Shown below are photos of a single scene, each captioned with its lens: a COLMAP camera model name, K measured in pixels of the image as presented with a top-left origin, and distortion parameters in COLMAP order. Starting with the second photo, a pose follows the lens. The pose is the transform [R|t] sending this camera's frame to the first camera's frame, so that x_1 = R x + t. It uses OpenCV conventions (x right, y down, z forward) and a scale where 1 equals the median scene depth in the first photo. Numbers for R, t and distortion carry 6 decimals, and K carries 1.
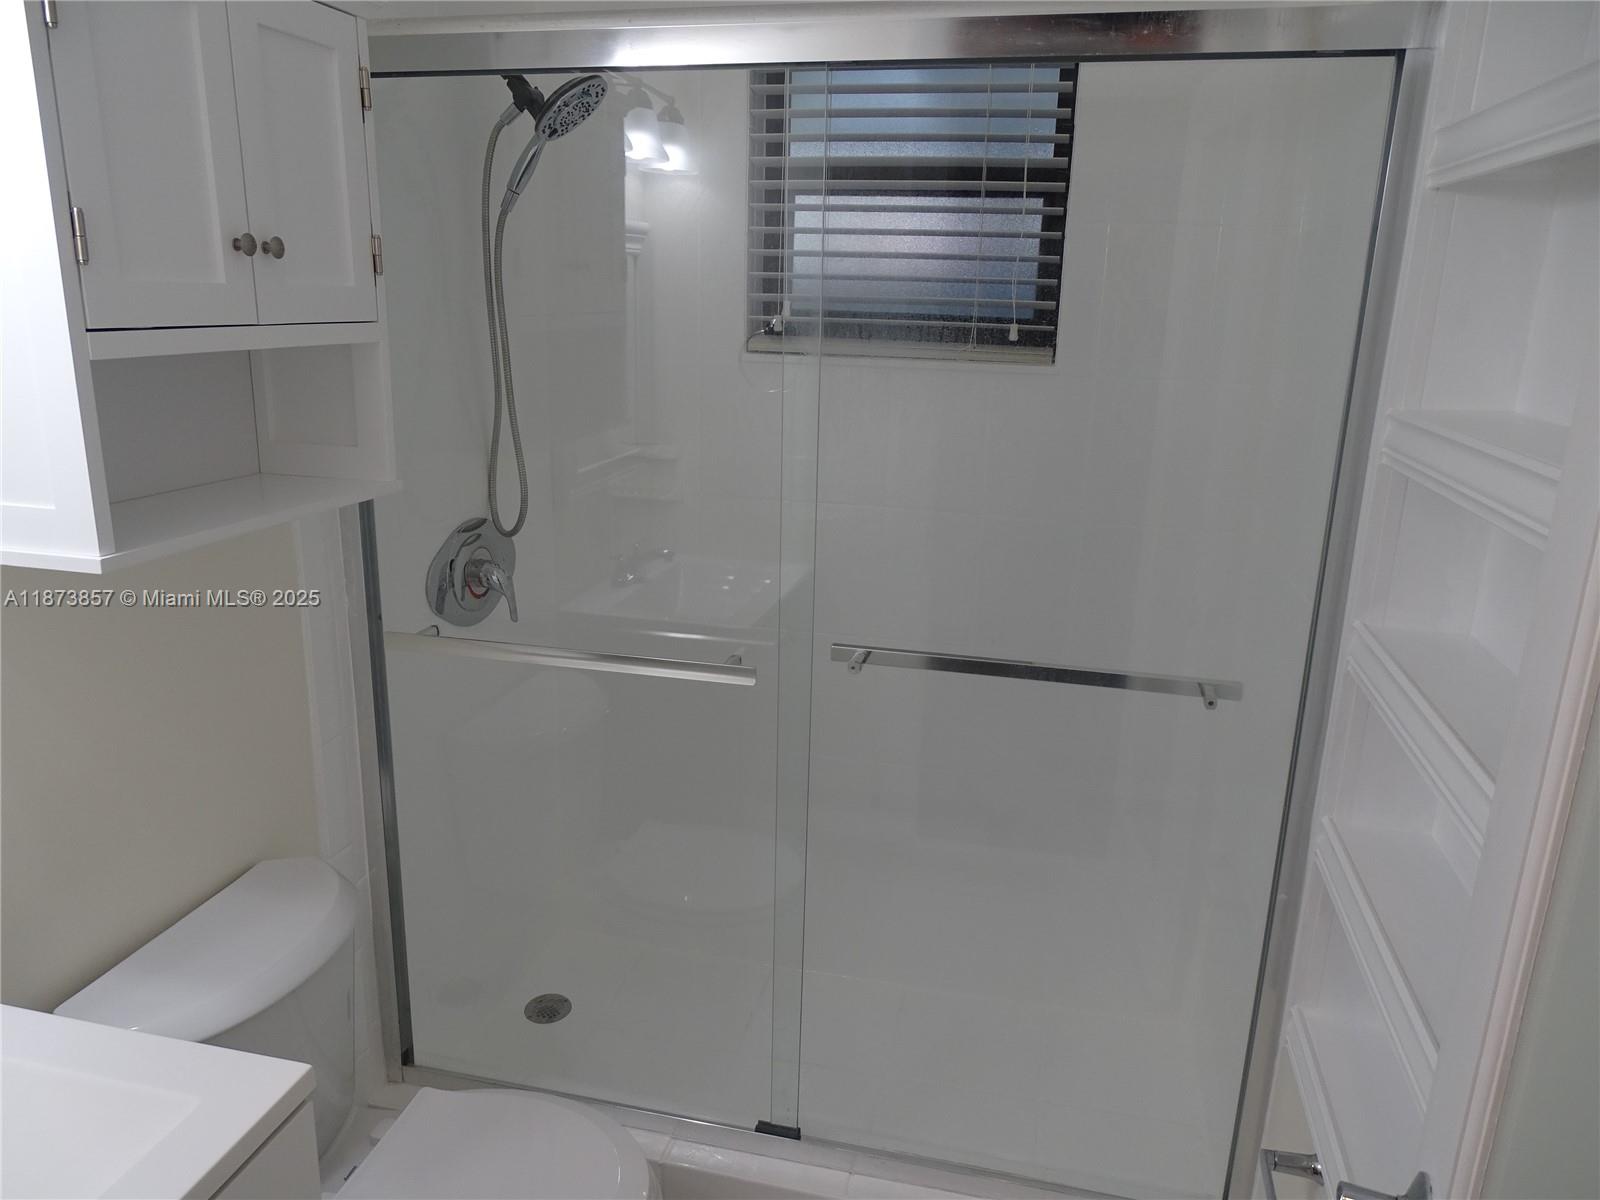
lens RADIAL K [[1136.6, 0, 813.6], [0, 1136.6, 602.4], [0, 0, 1]] dist [0.007451, -0.000619]
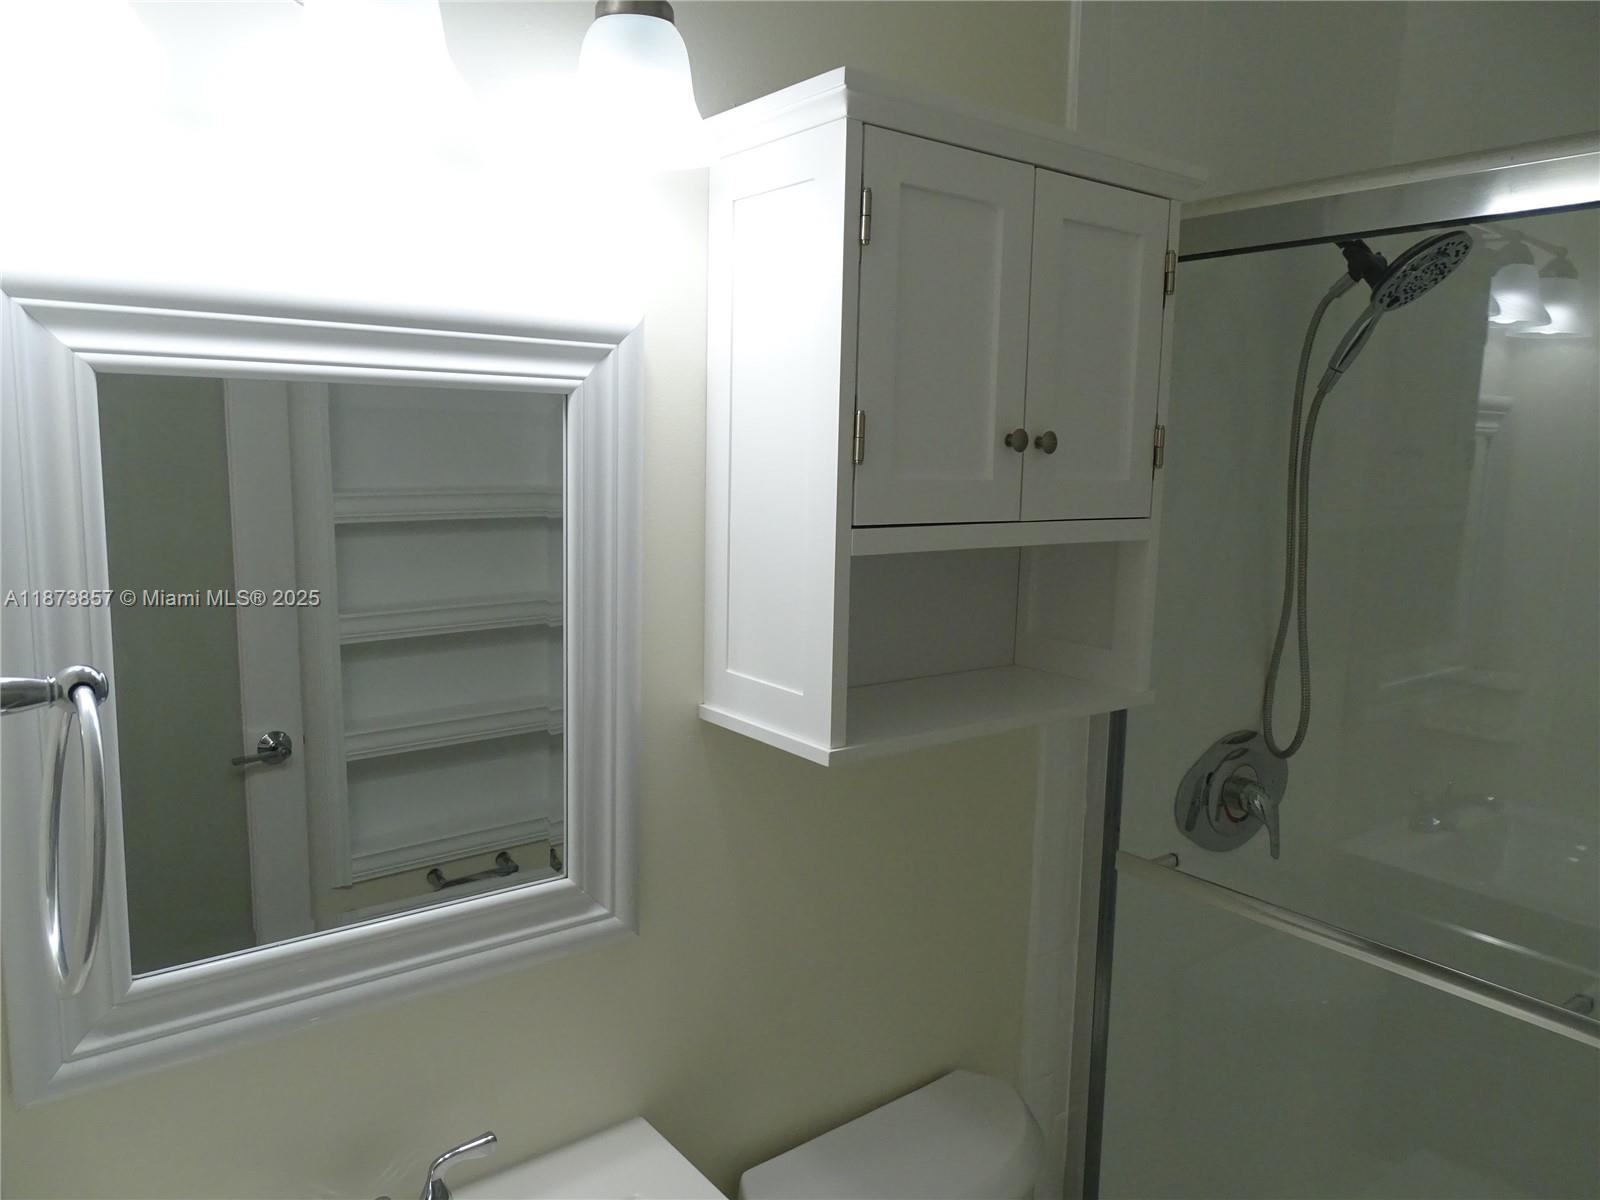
lens RADIAL K [[1136.6, 0, 834.2], [0, 1136.6, 586.8], [0, 0, 1]] dist [0.007451, -0.000619]
pose [[0.783595, 0.075742, -0.616638, -0.013483], [-0.170473, 0.980658, -0.096175, -0.044685], [0.597426, 0.180483, 0.781350, 0.109673]]
